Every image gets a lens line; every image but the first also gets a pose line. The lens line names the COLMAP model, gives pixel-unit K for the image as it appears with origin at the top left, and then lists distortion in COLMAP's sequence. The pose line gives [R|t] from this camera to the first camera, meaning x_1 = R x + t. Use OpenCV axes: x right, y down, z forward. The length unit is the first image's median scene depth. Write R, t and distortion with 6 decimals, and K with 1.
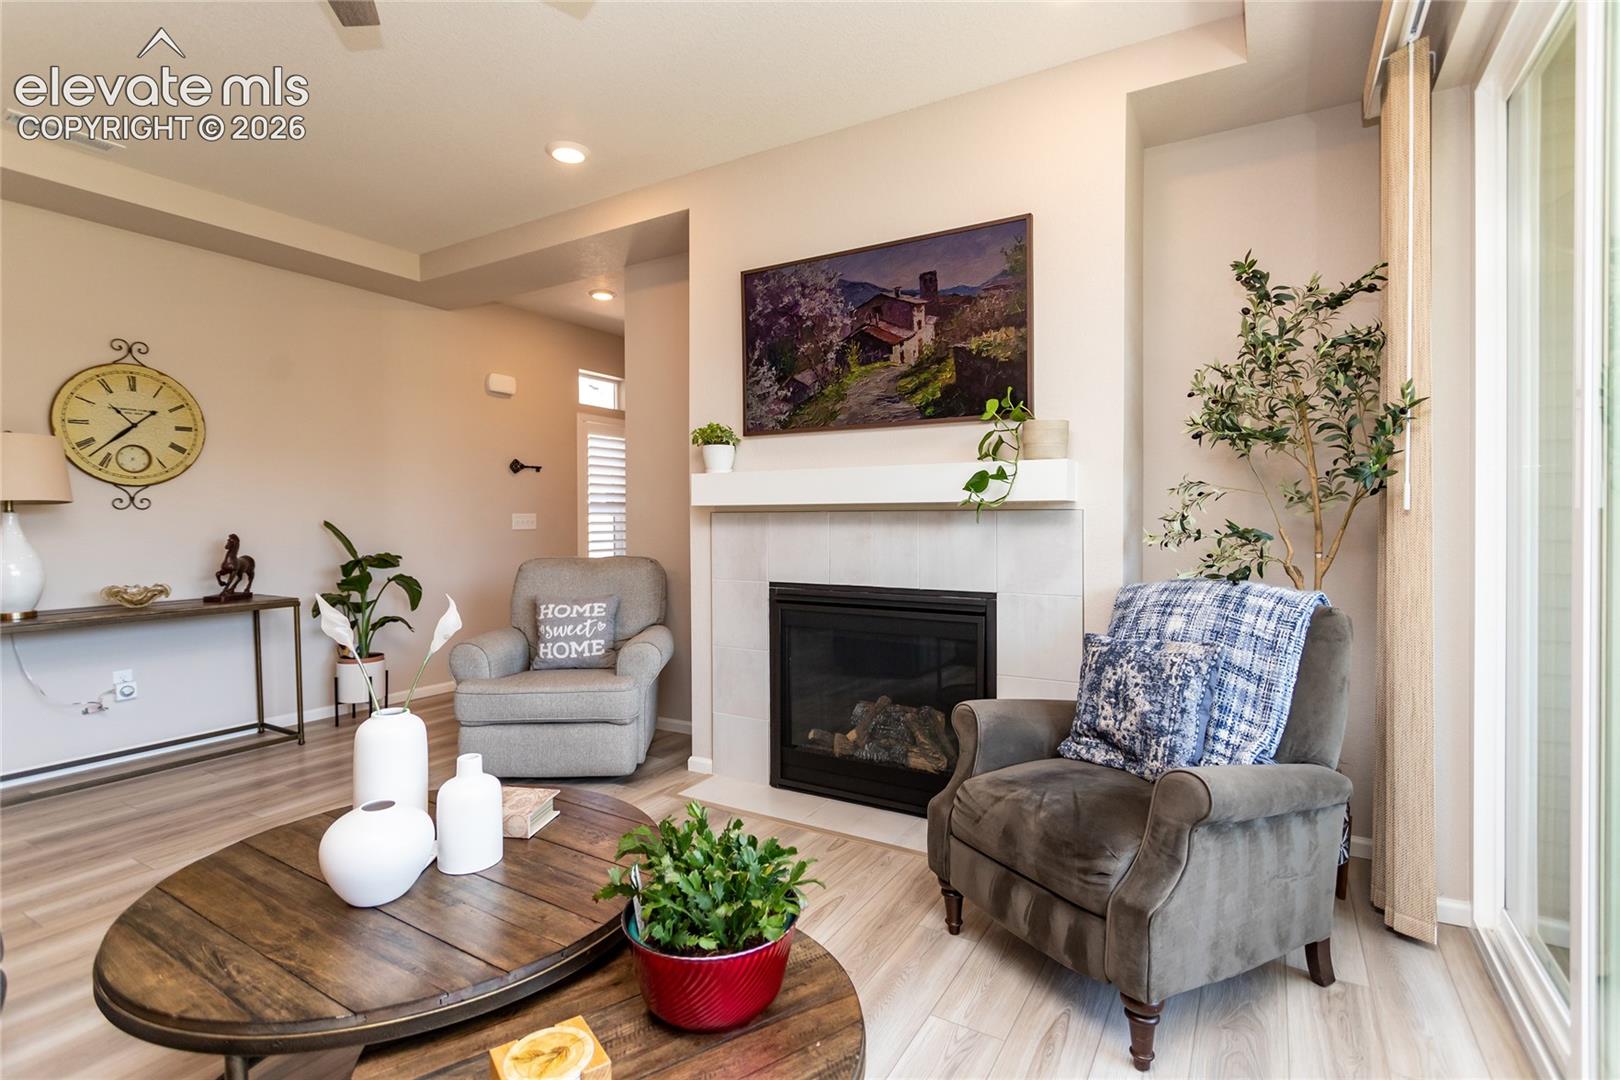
lens RADIAL K [[786.3, 0, 816.5], [0, 786.3, 526.4], [0, 0, 1]] dist [0.004592, -0.002026]
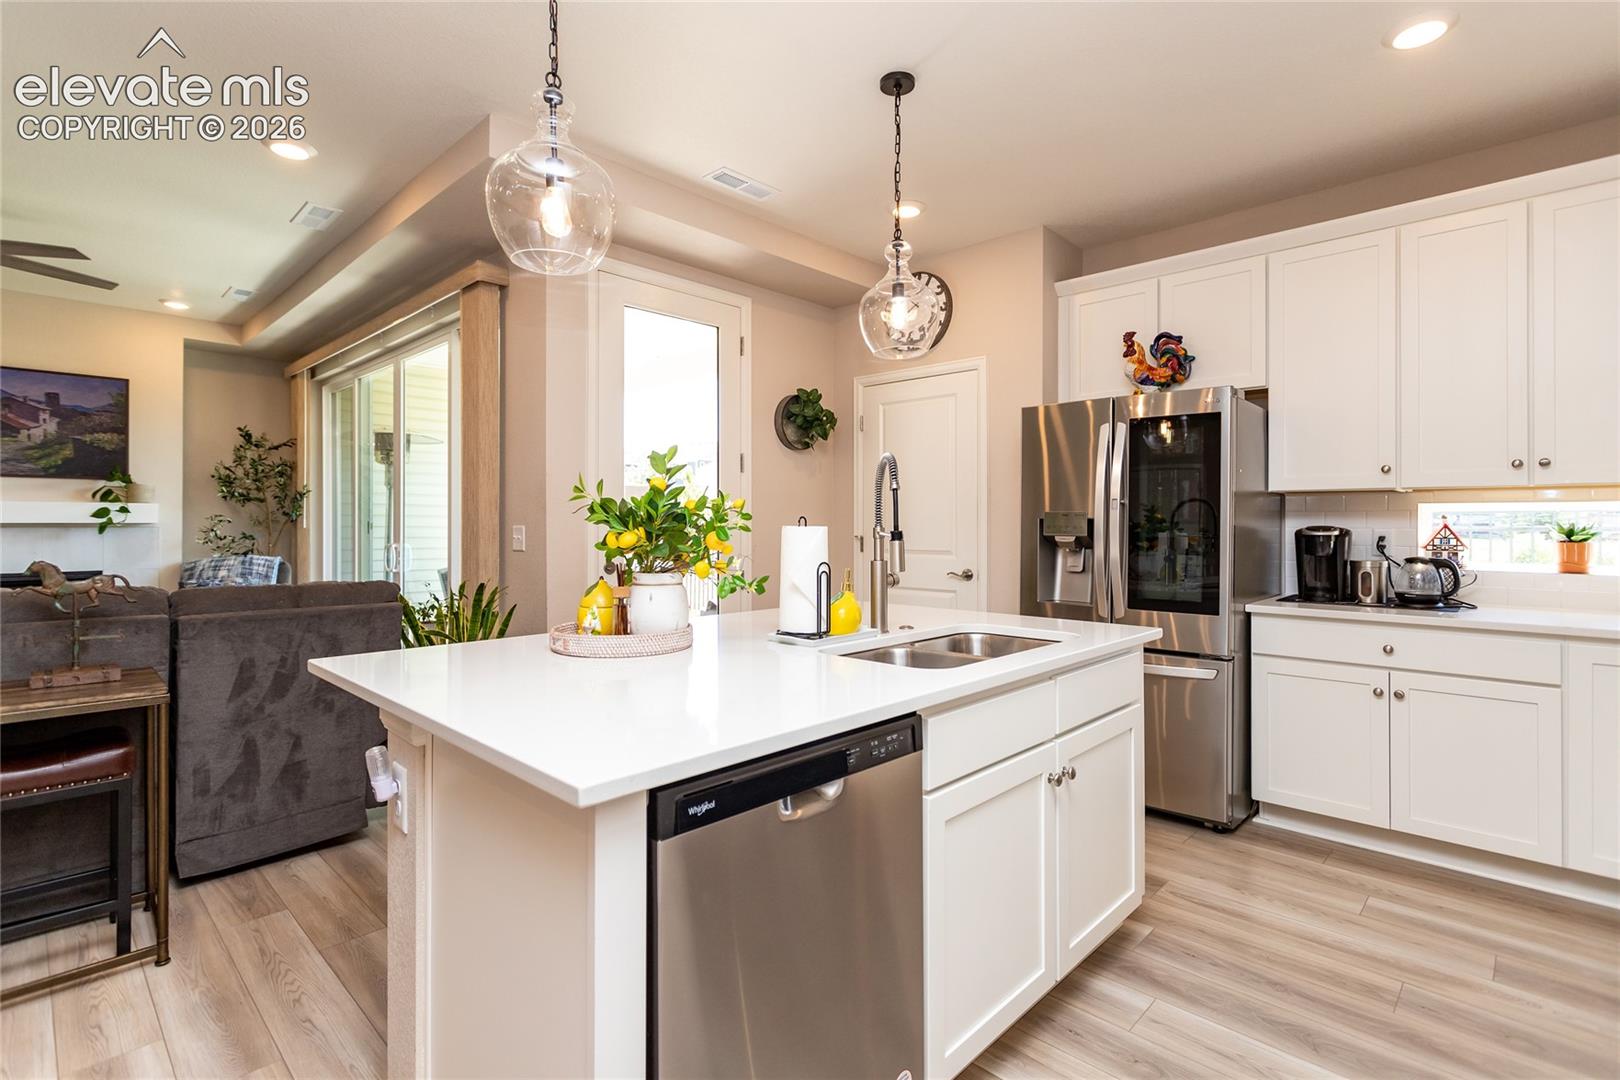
lens RADIAL K [[786.3, 0, 818.5], [0, 786.3, 511.3], [0, 0, 1]] dist [0.004592, -0.002026]
pose [[0.212885, 0.016414, 0.976939, -1.094212], [0.010874, 0.999757, -0.019167, -0.002461], [-0.977017, 0.014703, 0.212654, -0.951304]]
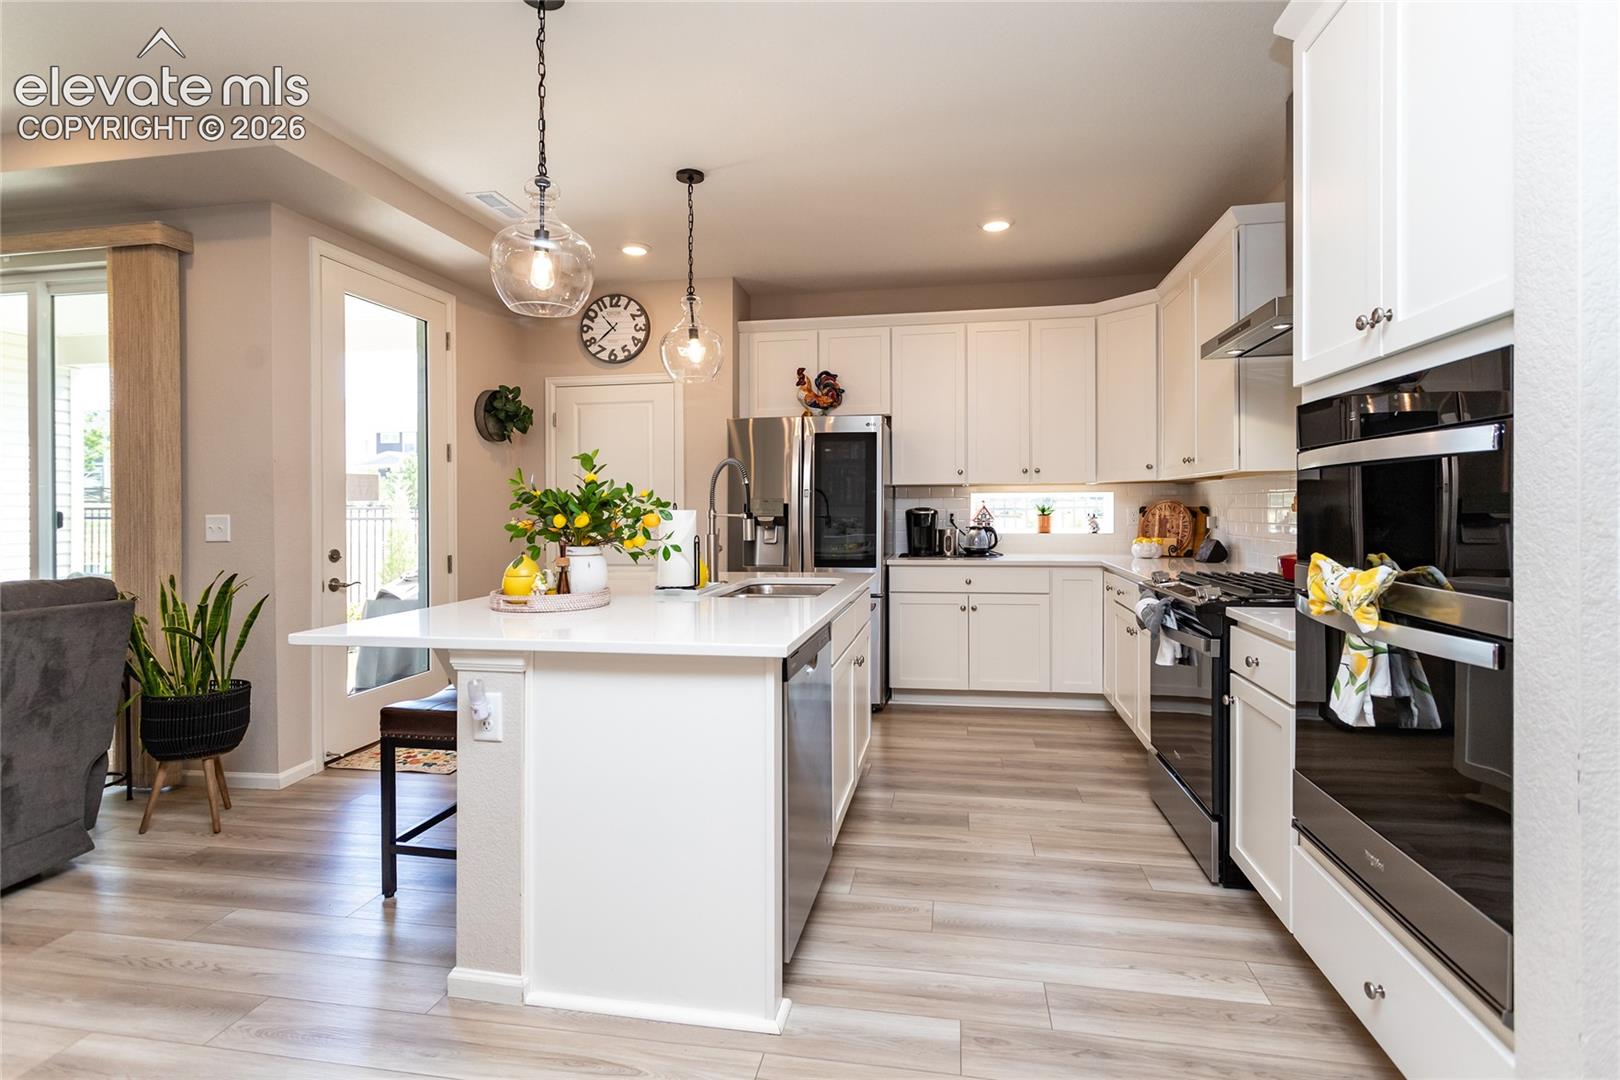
lens RADIAL K [[786.3, 0, 776.0], [0, 786.3, 497.8], [0, 0, 1]] dist [0.004592, -0.002026]
pose [[-0.308464, 0.017724, 0.951071, -1.347999], [0.021174, 0.999707, -0.011763, -0.003067], [-0.951000, 0.016510, -0.308749, -0.632000]]
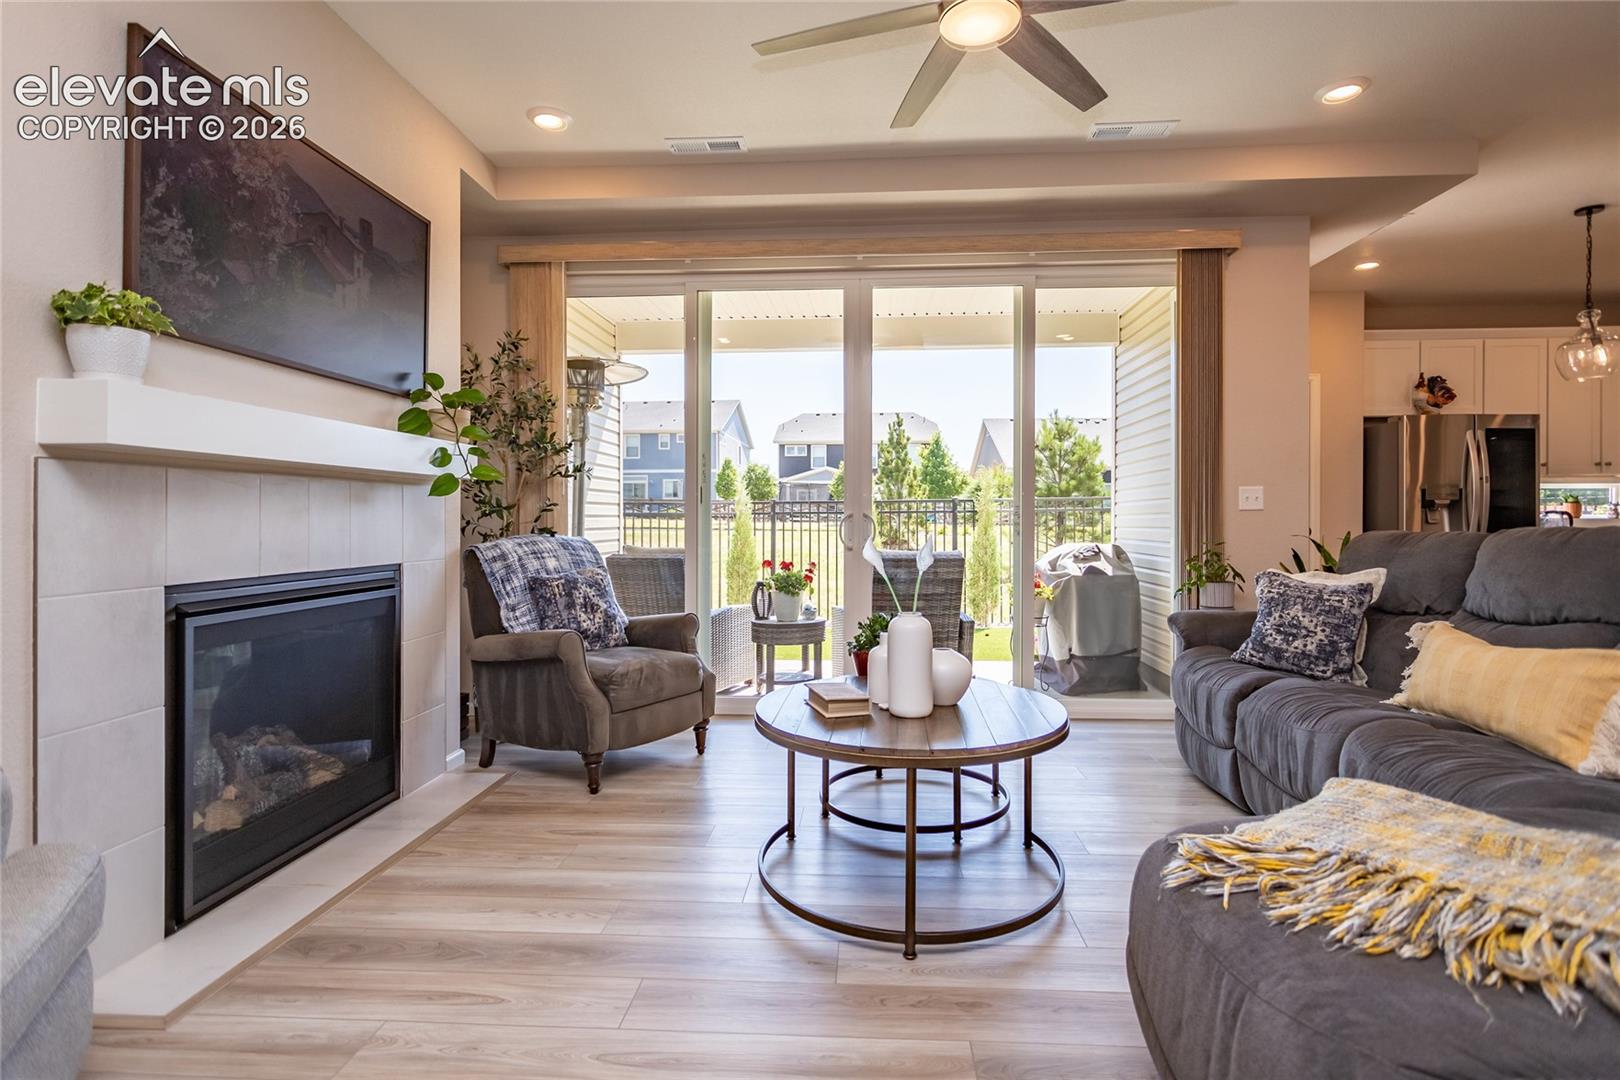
lens RADIAL K [[786.3, 0, 839.0], [0, 786.3, 520.2], [0, 0, 1]] dist [0.004592, -0.002026]
pose [[-0.475773, 0.000843, 0.879568, -0.828574], [0.013946, 0.999881, 0.006586, 0.025072], [-0.879458, 0.015400, -0.475728, 0.855674]]
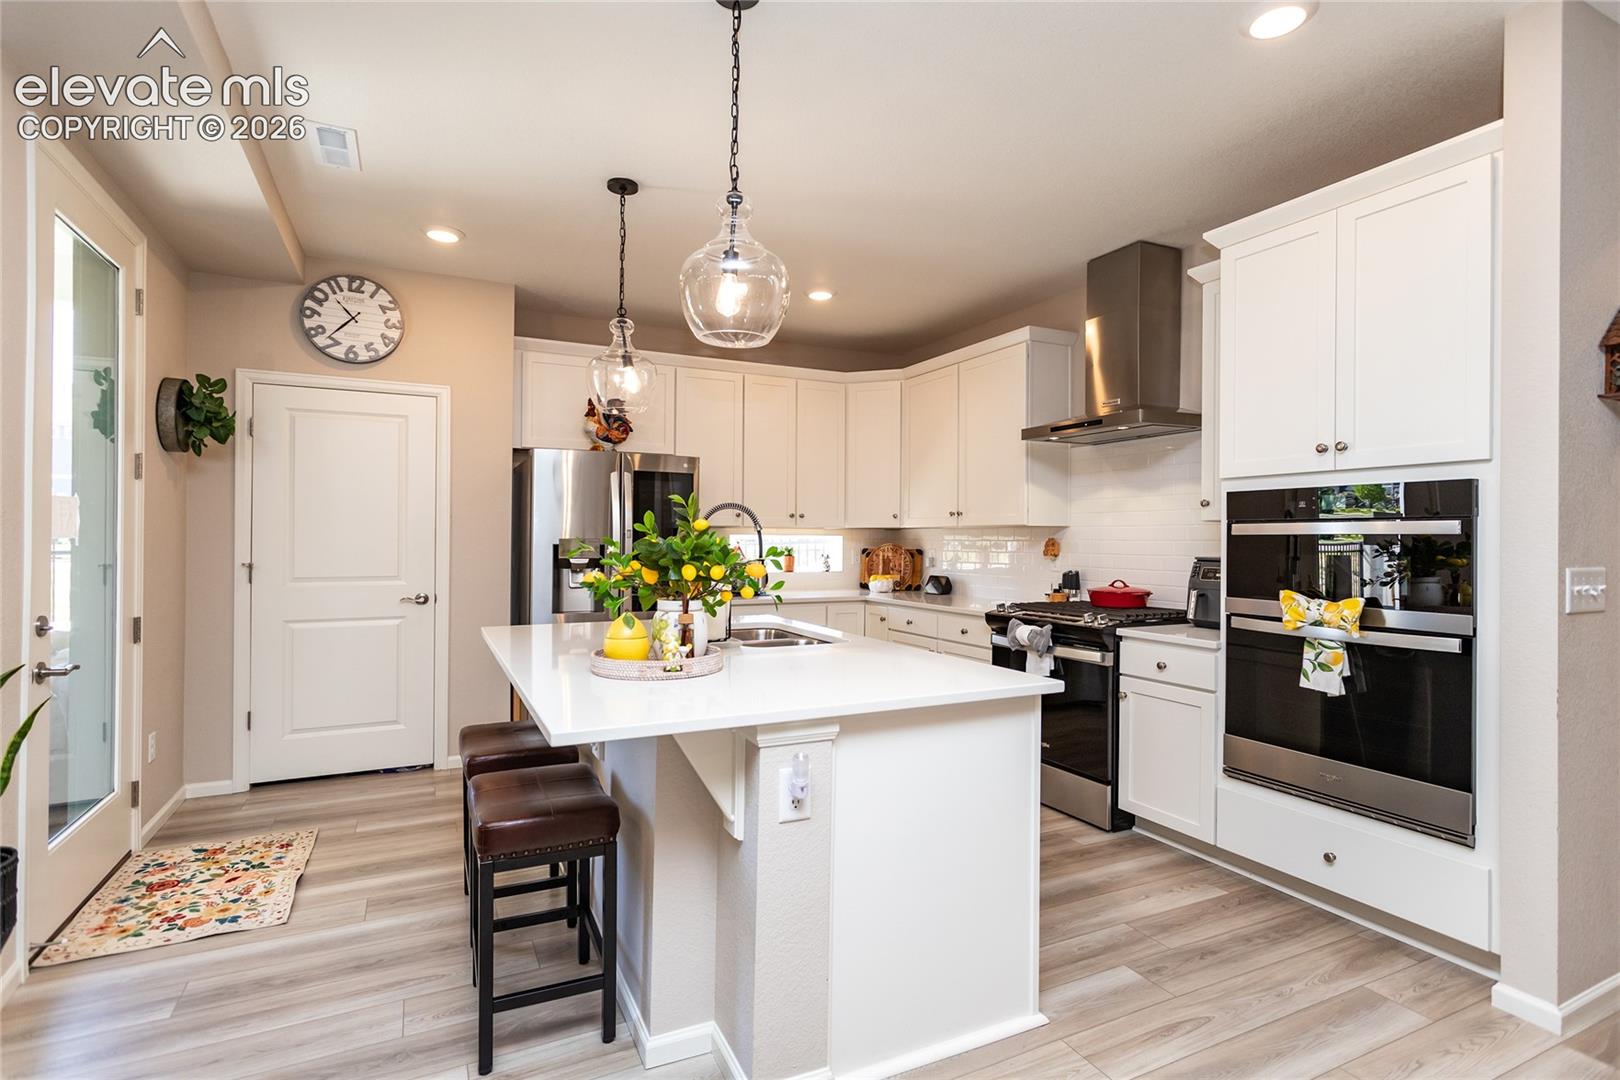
lens RADIAL K [[786.3, 0, 794.5], [0, 786.3, 528.6], [0, 0, 1]] dist [0.004592, -0.002026]
pose [[-0.816615, 0.007422, 0.577135, -1.011298], [0.005460, 0.999972, -0.005135, -0.028534], [-0.577157, -0.001042, -0.816633, -0.157615]]
